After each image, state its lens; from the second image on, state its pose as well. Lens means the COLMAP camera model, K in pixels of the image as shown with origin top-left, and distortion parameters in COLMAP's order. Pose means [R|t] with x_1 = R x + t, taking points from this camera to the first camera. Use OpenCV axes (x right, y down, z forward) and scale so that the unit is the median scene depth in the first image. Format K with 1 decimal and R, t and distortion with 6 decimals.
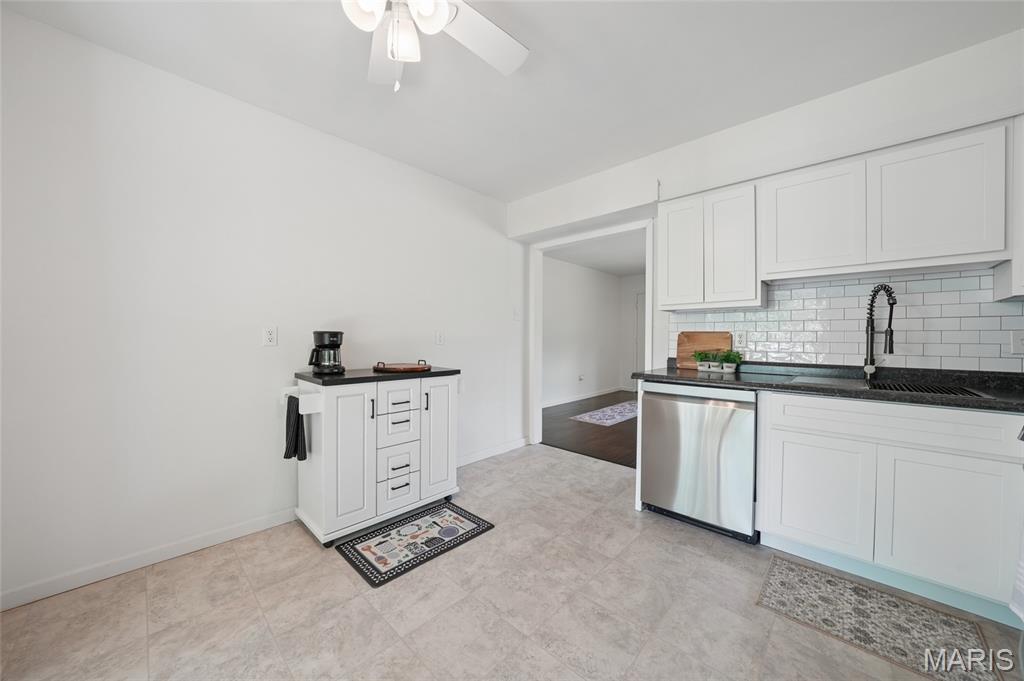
lens RADIAL K [[356.6, 0, 505.4], [0, 356.6, 341.3], [0, 0, 1]] dist [-0.010626, 0.000103]
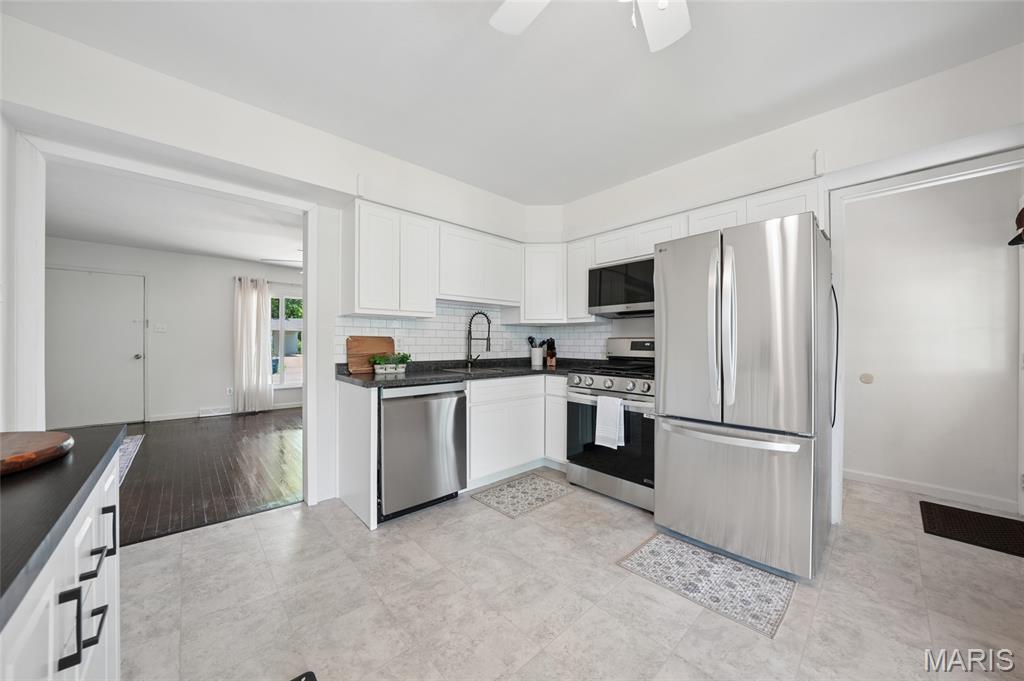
lens RADIAL K [[359.8, 0, 510.1], [0, 359.8, 344.3], [0, 0, 1]] dist [-0.023727, 0.000091]
pose [[0.061602, -0.007118, 0.998075, -0.682604], [0.007462, 0.999950, 0.006671, -0.010611], [-0.998073, 0.007037, 0.061652, 0.766541]]
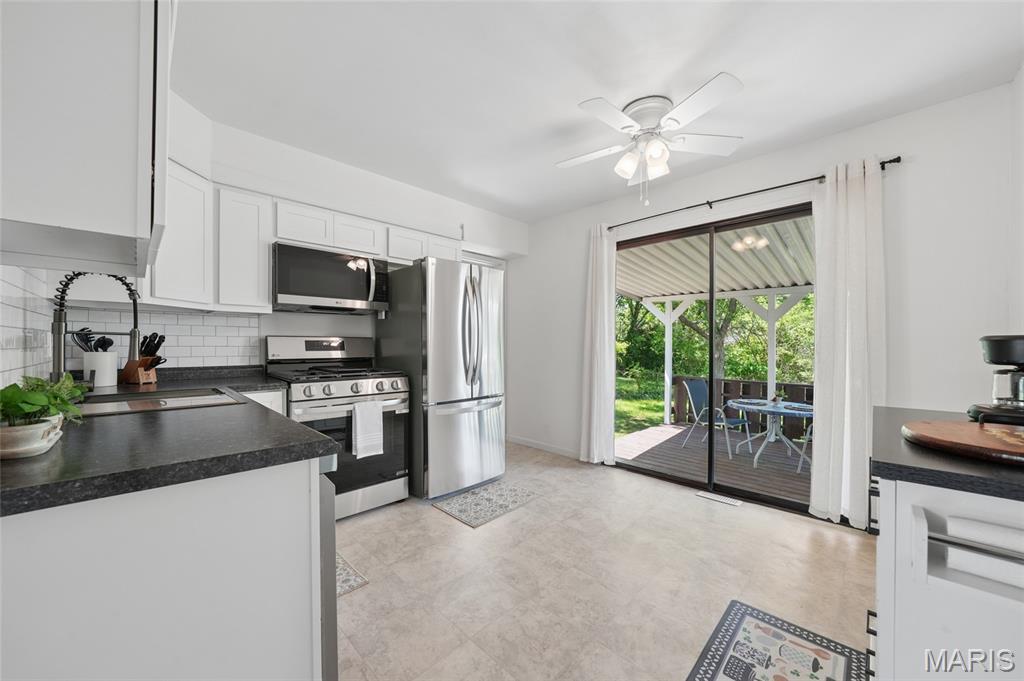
lens RADIAL K [[379.9, 0, 508.7], [0, 379.9, 343.9], [0, 0, 1]] dist [-0.005625, 0.000303]
pose [[-0.999913, -0.009201, 0.009414, 0.225173], [-0.009093, 0.999894, 0.011410, -0.020356], [-0.009518, 0.011324, -0.999891, 1.827337]]
